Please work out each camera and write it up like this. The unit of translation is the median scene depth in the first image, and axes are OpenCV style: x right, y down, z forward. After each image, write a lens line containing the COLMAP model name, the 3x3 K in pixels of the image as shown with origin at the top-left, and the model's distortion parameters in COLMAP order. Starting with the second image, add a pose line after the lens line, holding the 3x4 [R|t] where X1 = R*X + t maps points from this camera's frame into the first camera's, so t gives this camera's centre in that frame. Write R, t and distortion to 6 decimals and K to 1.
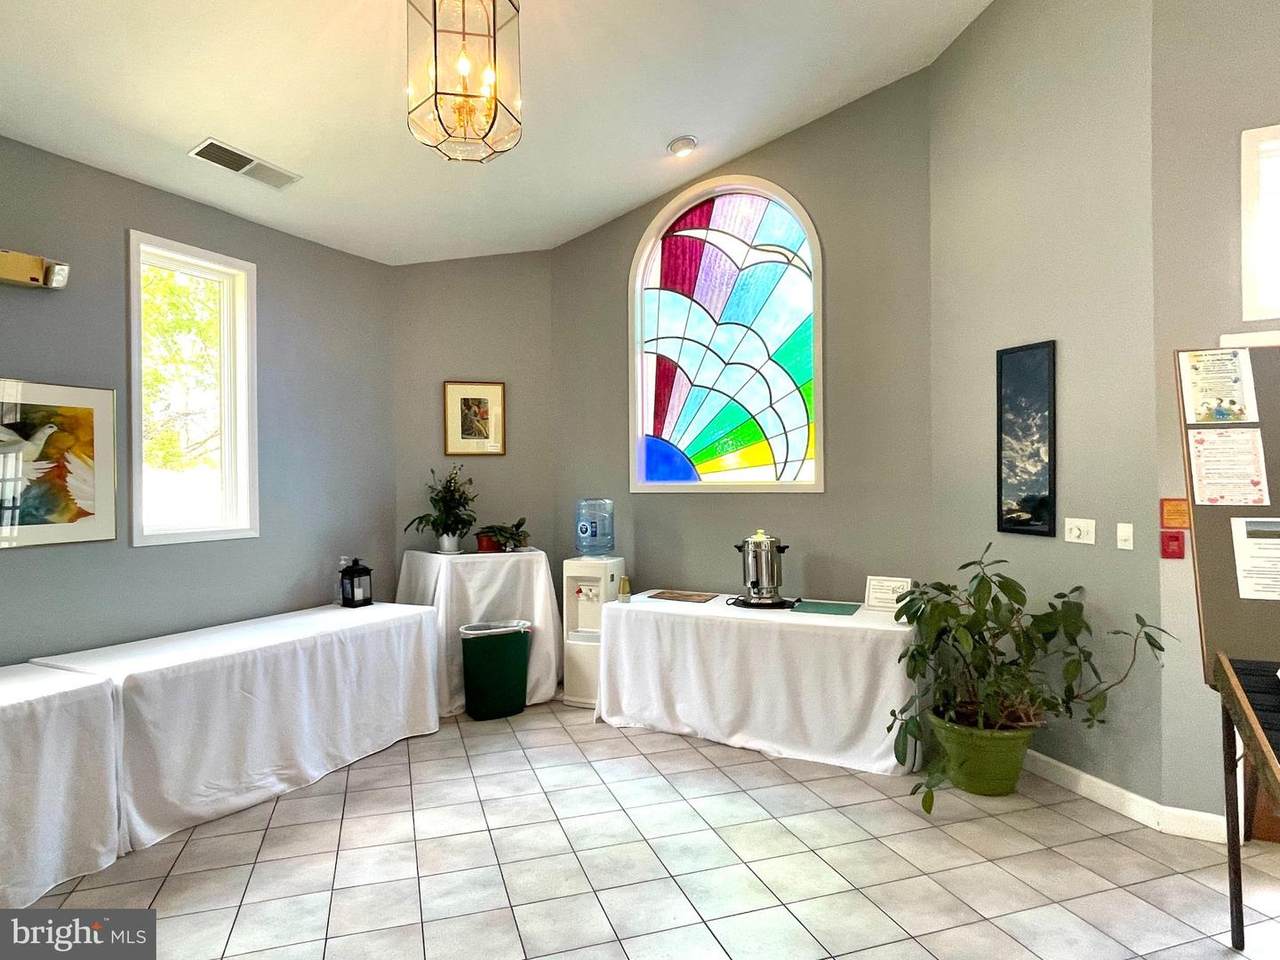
lens RADIAL K [[741.1, 0, 639.8], [0, 741.1, 482.6], [0, 0, 1]] dist [0.002543, -0.003365]
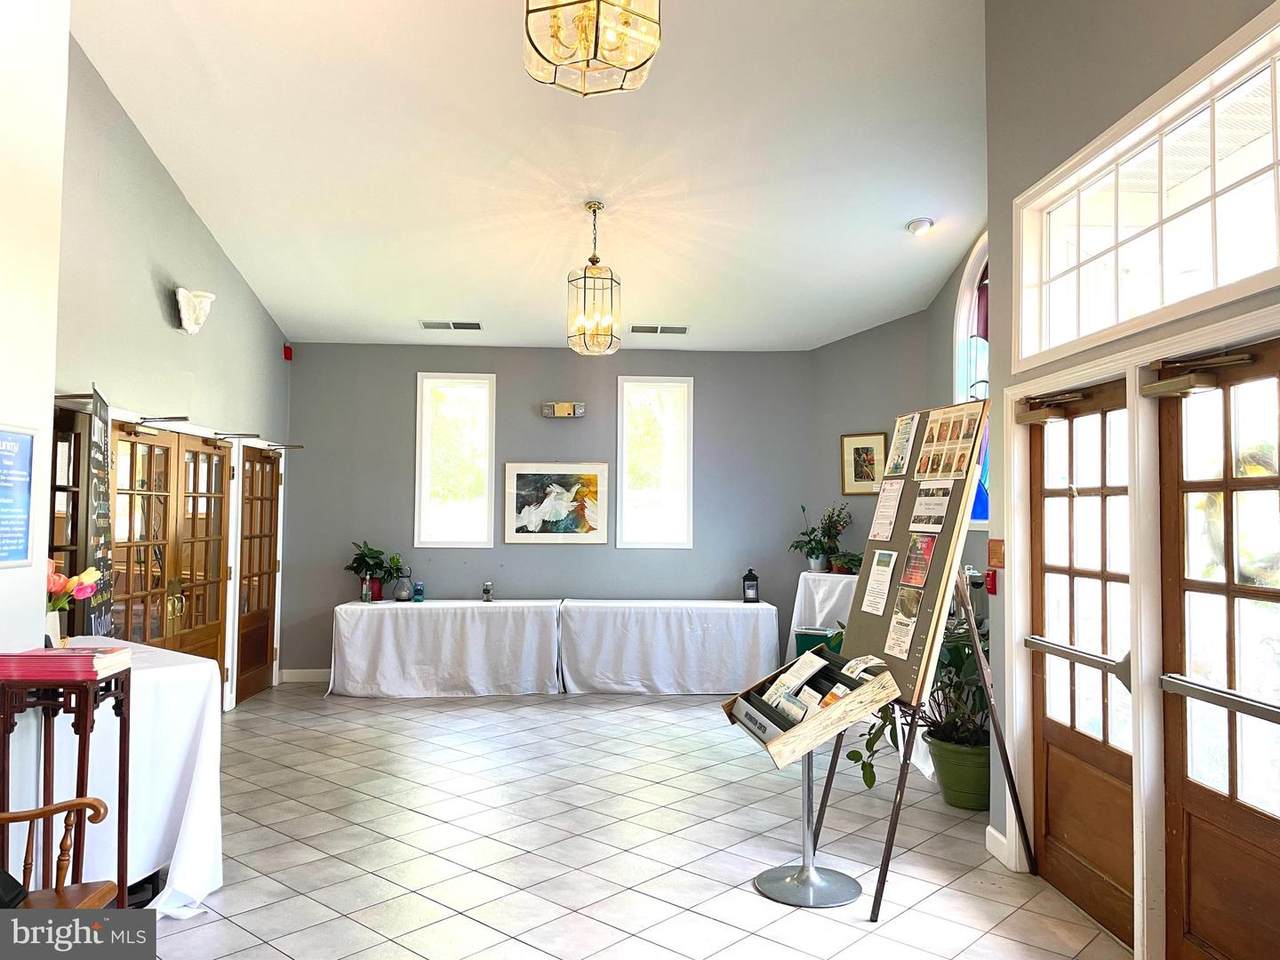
lens RADIAL K [[964.5, 0, 639.5], [0, 964.5, 477.2], [0, 0, 1]] dist [0.013386, -0.000080]
pose [[0.489706, -0.022702, -0.871592, 1.038043], [-0.017502, 0.999204, -0.035859, -0.003164], [0.871712, 0.032816, 0.488919, -0.087273]]
